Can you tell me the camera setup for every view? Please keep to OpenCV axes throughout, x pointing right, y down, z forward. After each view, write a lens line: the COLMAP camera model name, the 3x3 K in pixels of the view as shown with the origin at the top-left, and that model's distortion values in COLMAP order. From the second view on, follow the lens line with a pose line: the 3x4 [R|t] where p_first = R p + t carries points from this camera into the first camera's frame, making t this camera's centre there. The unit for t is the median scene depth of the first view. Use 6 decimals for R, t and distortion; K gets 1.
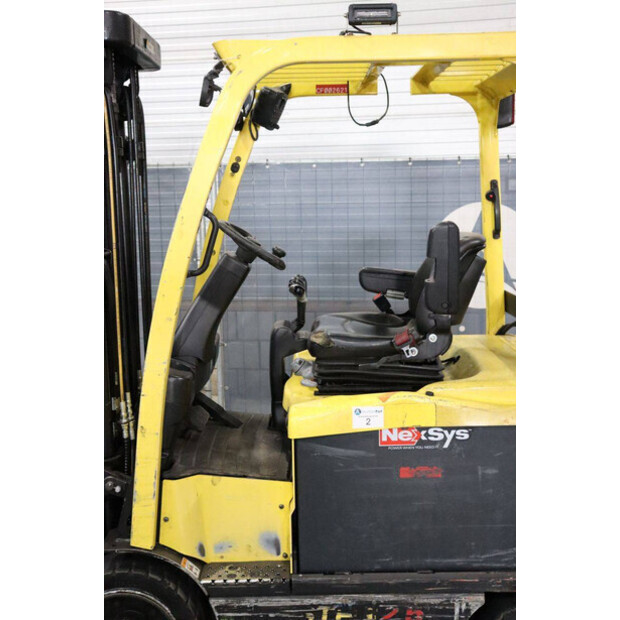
lens RADIAL K [[795.7, 0, 307.2], [0, 795.7, 312.3], [0, 0, 1]] dist [0.058230, 0.000000]
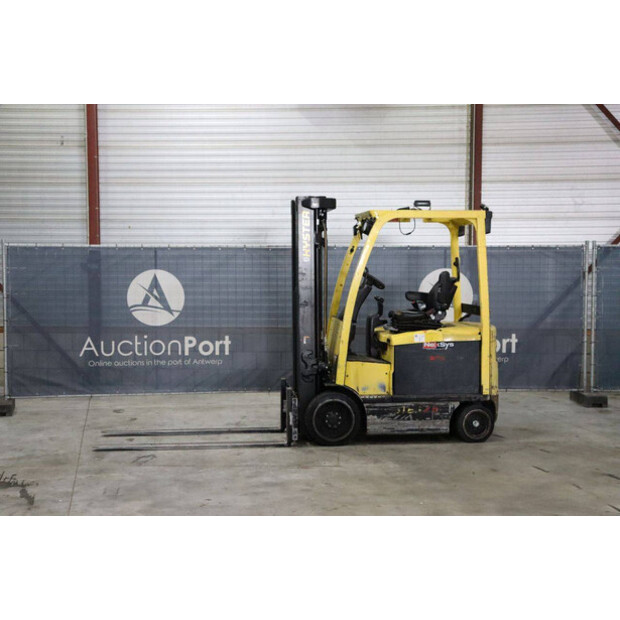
lens RADIAL K [[945.8, 0, 309.3], [0, 945.8, 312.9], [0, 0, 1]] dist [0.121622, 0.000000]
pose [[0.992753, 0.011864, 0.119585, -0.684598], [0.000482, 0.994714, -0.102687, 0.368835], [-0.120171, 0.102000, 0.987499, -2.196709]]
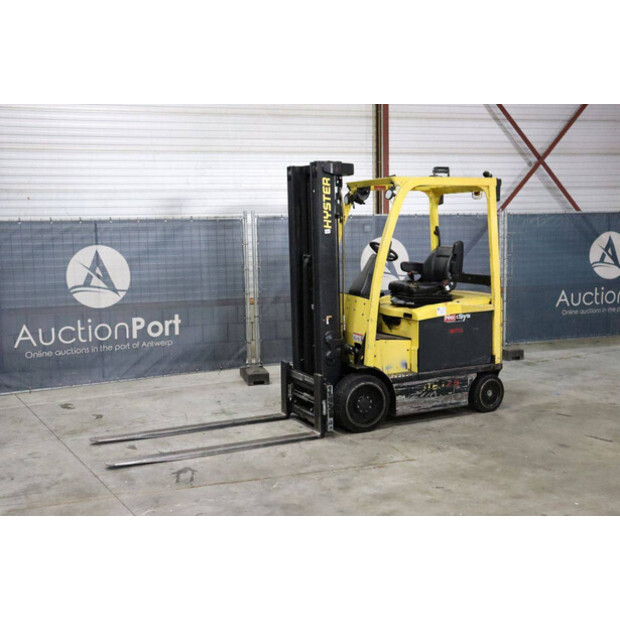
lens RADIAL K [[755.9, 0, 313.4], [0, 755.9, 313.6], [0, 0, 1]] dist [0.016936, 0.000000]
pose [[0.896286, -0.049380, 0.440719, -1.390033], [0.070247, 0.997043, -0.031146, 0.179362], [-0.437877, 0.058875, 0.897105, -1.090300]]
